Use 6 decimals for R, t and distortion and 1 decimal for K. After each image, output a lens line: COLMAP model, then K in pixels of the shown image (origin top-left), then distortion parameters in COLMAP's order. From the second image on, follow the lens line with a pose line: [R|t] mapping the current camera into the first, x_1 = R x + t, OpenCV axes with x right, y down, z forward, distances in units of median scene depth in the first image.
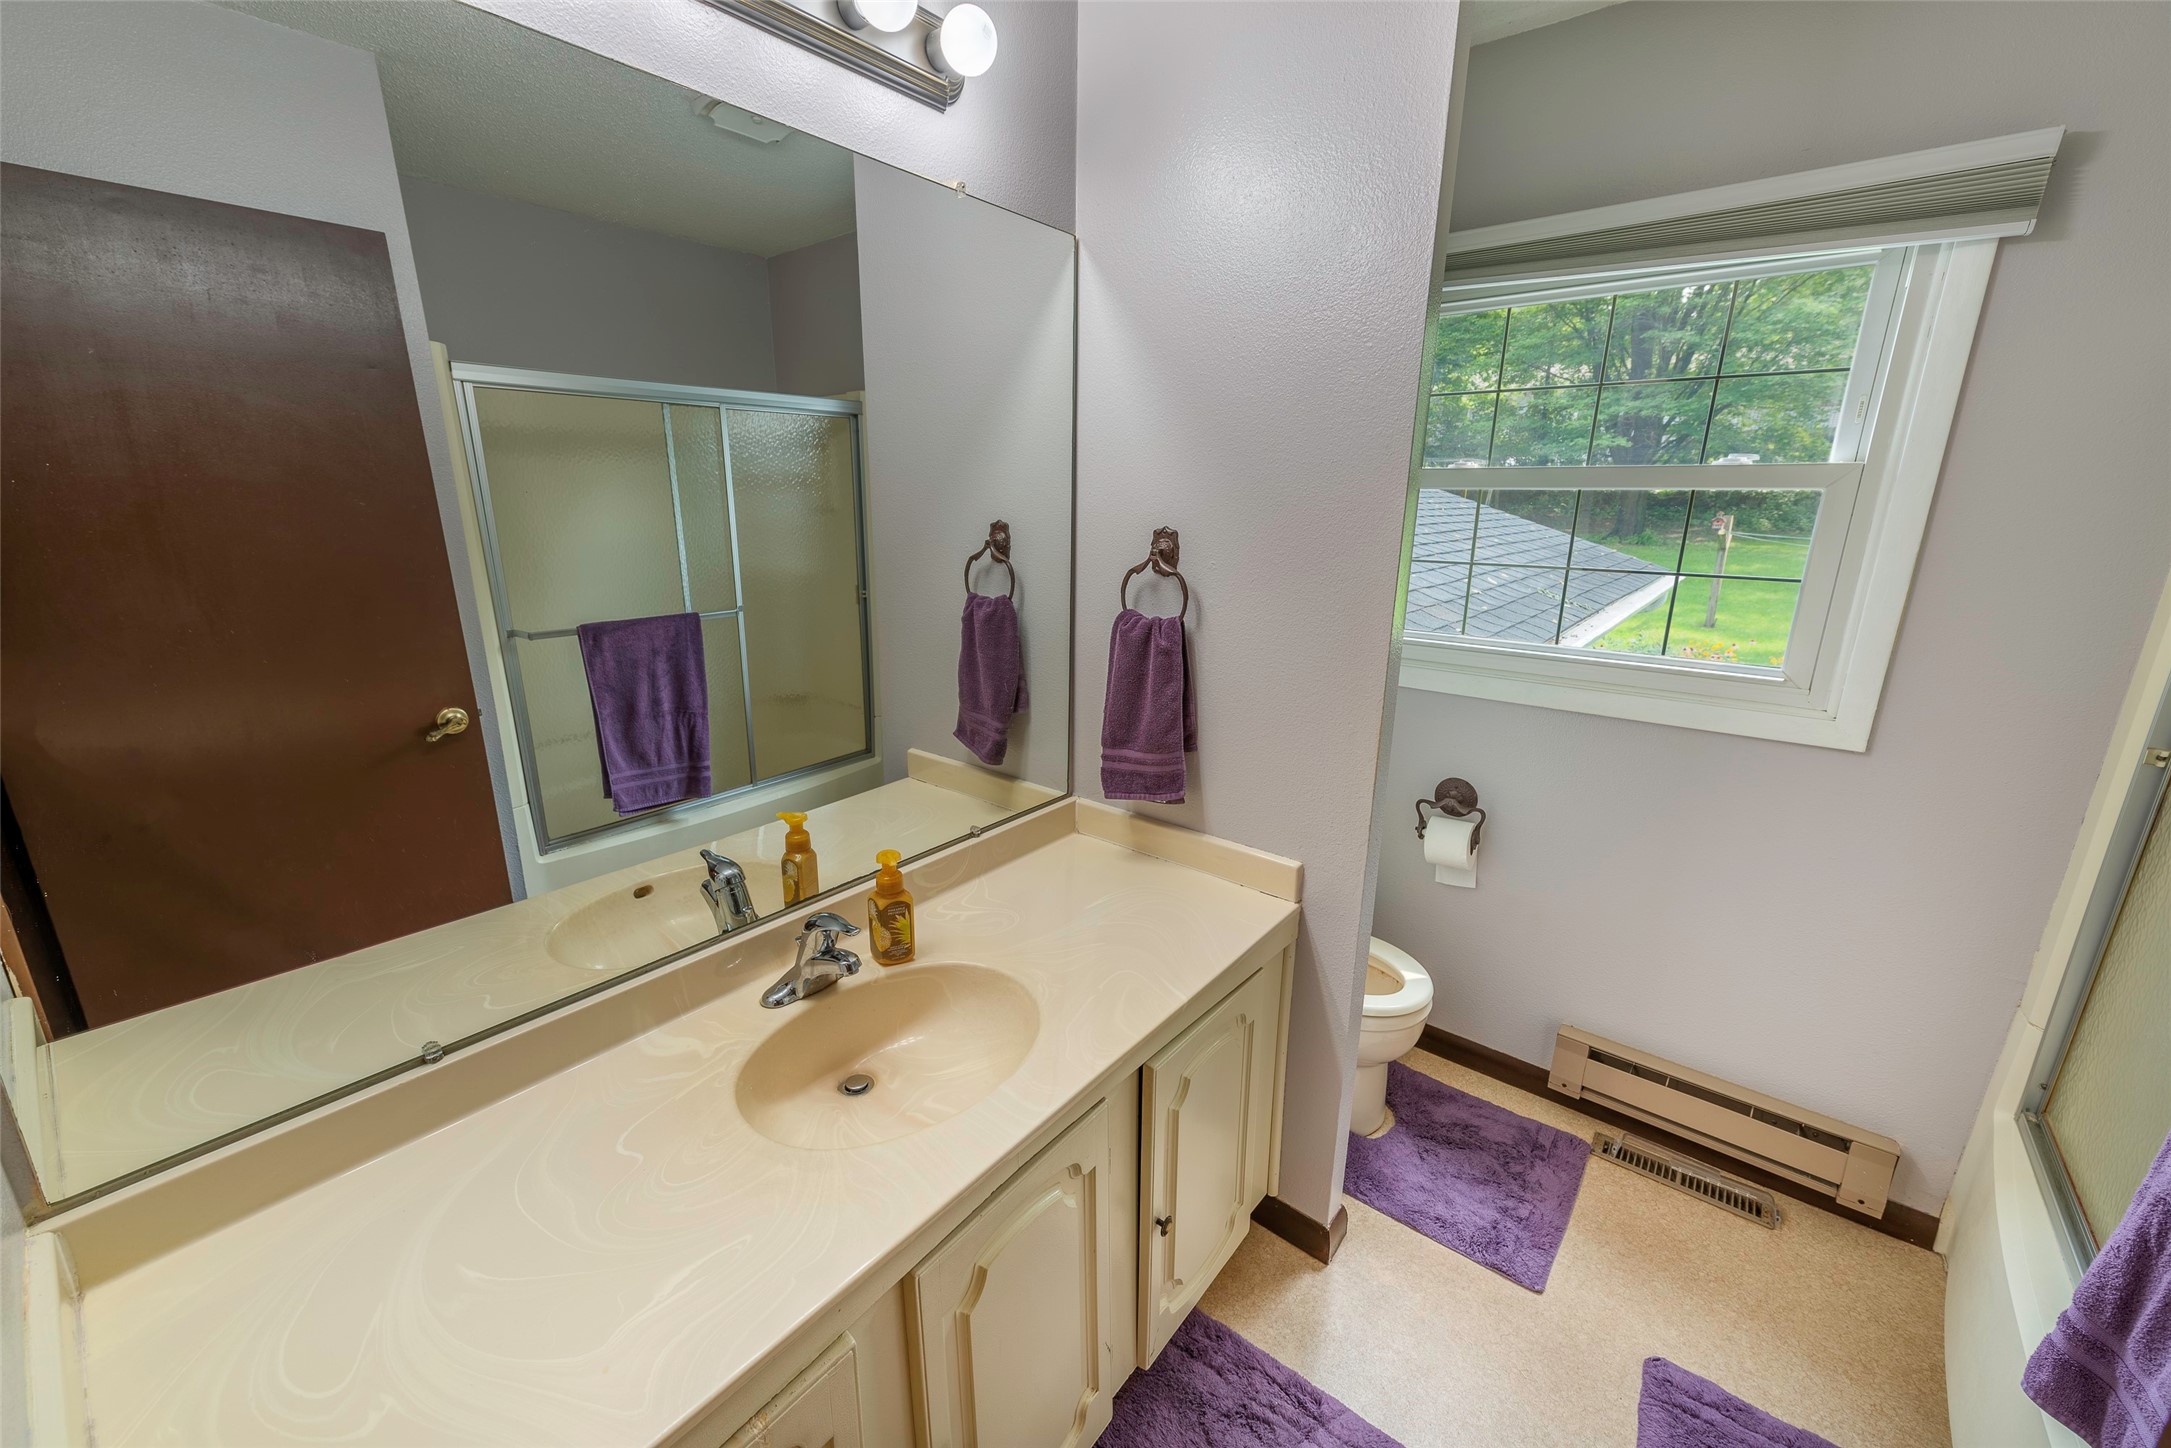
lens RADIAL K [[844.4, 0, 1088.9], [0, 844.4, 720.7], [0, 0, 1]] dist [0.010676, -0.003349]
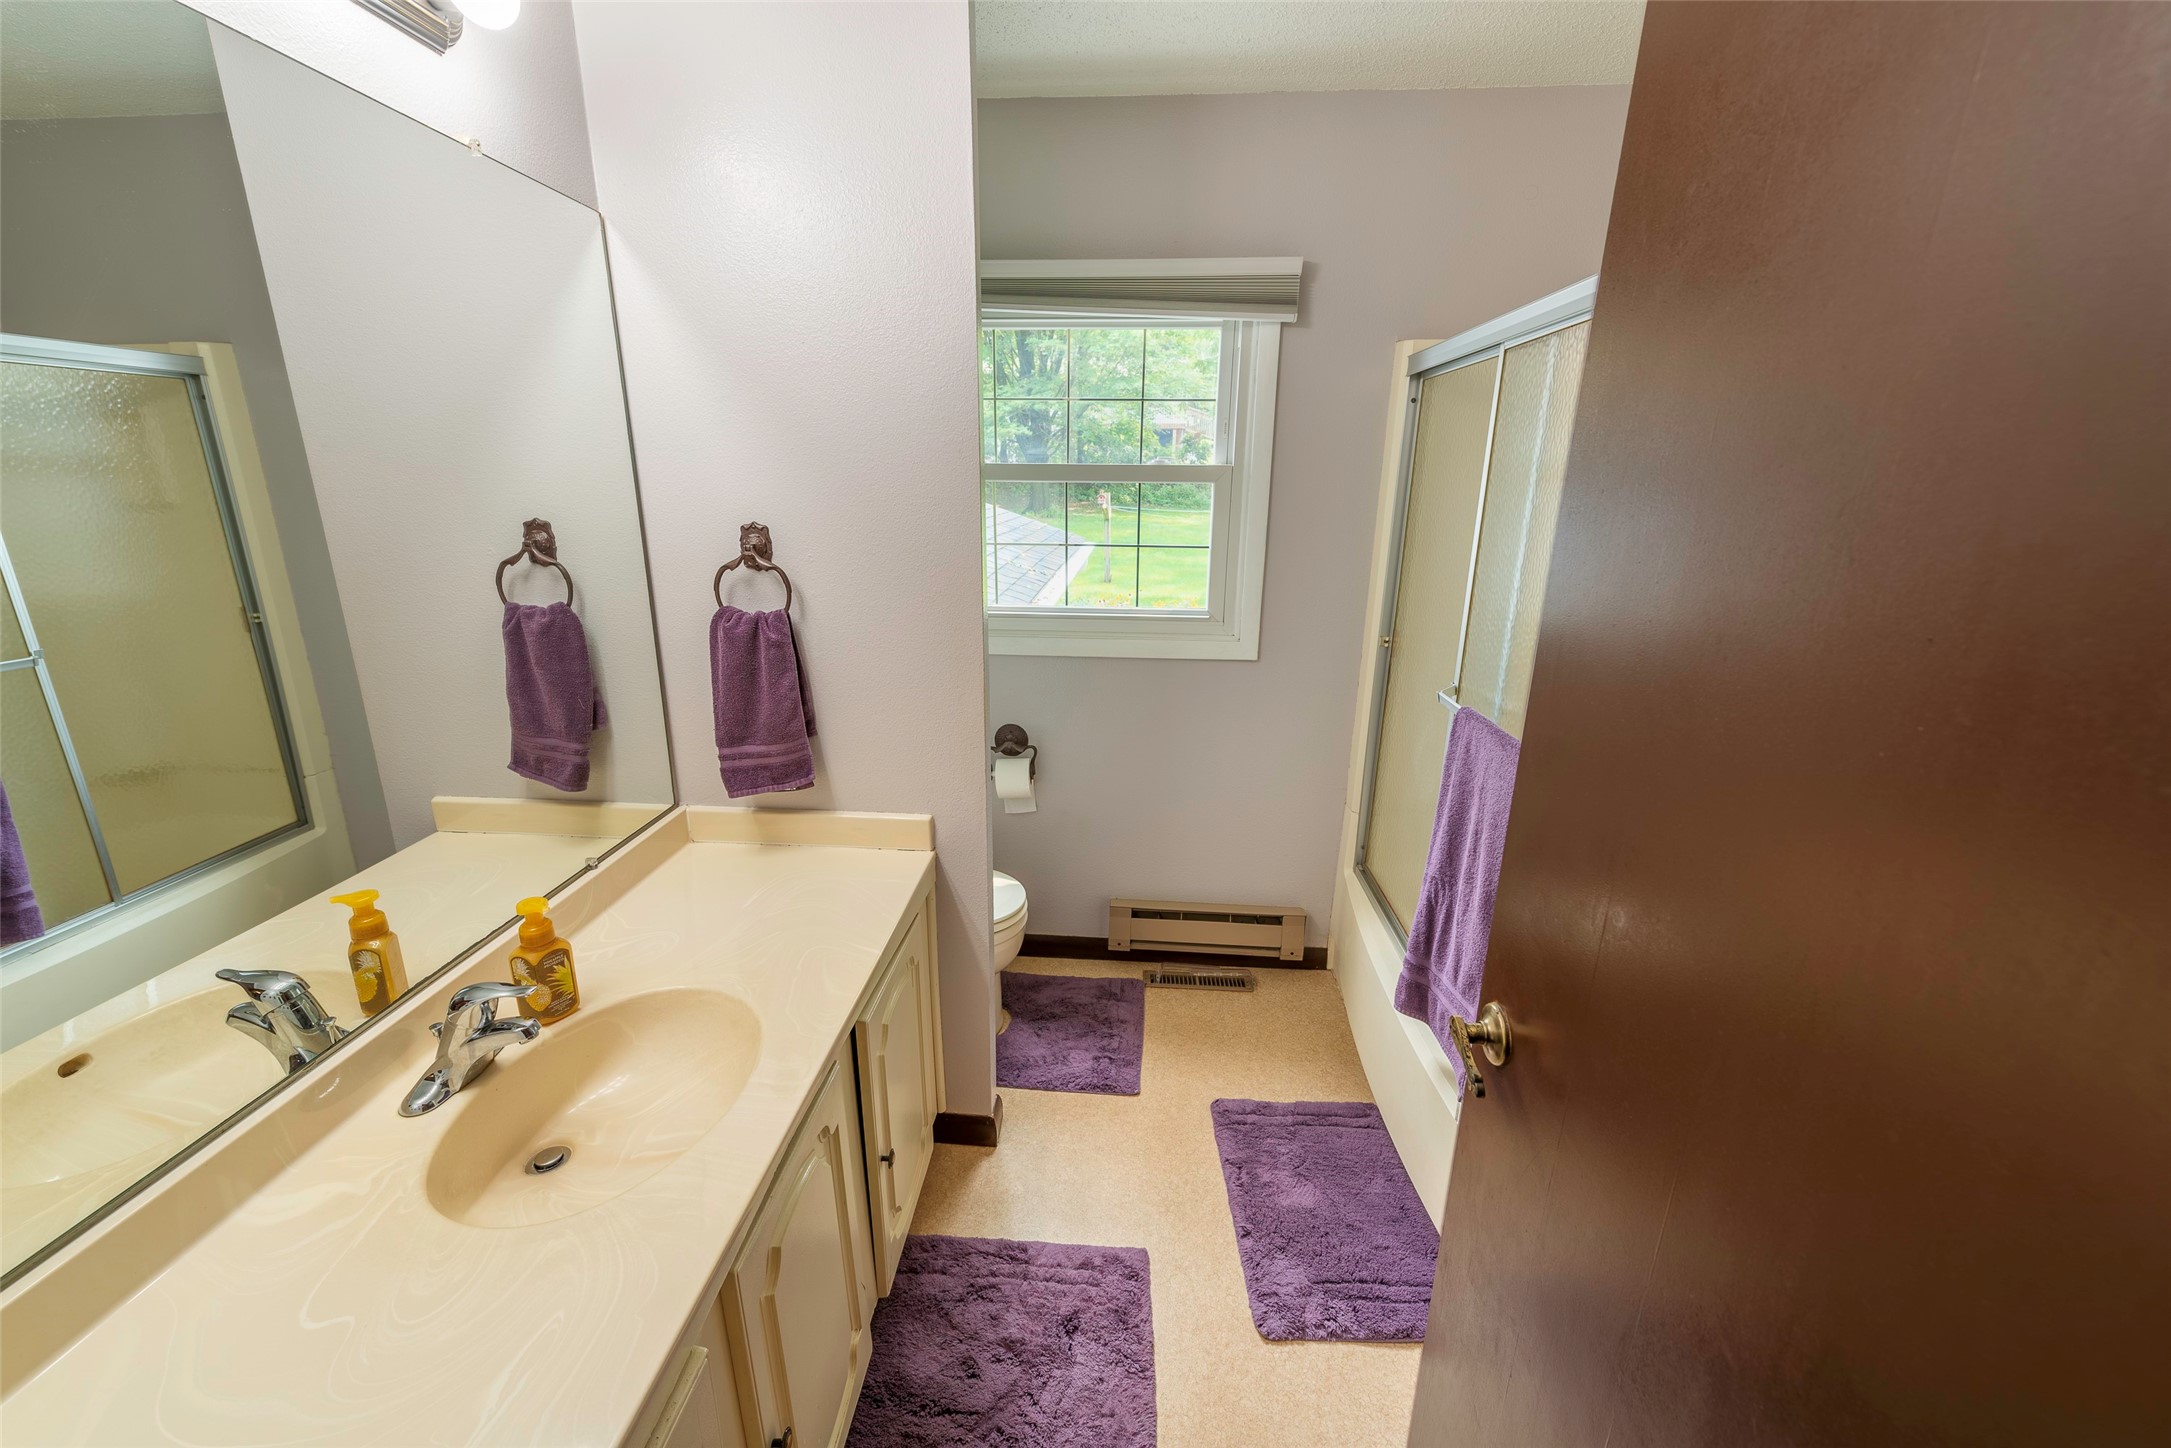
lens RADIAL K [[844.4, 0, 1081.3], [0, 844.4, 720.0], [0, 0, 1]] dist [0.010676, -0.003349]
pose [[0.815964, -0.160810, 0.555287, -0.186113], [0.147826, 0.986638, 0.068505, -0.005904], [-0.558883, 0.026189, 0.828833, -0.056999]]
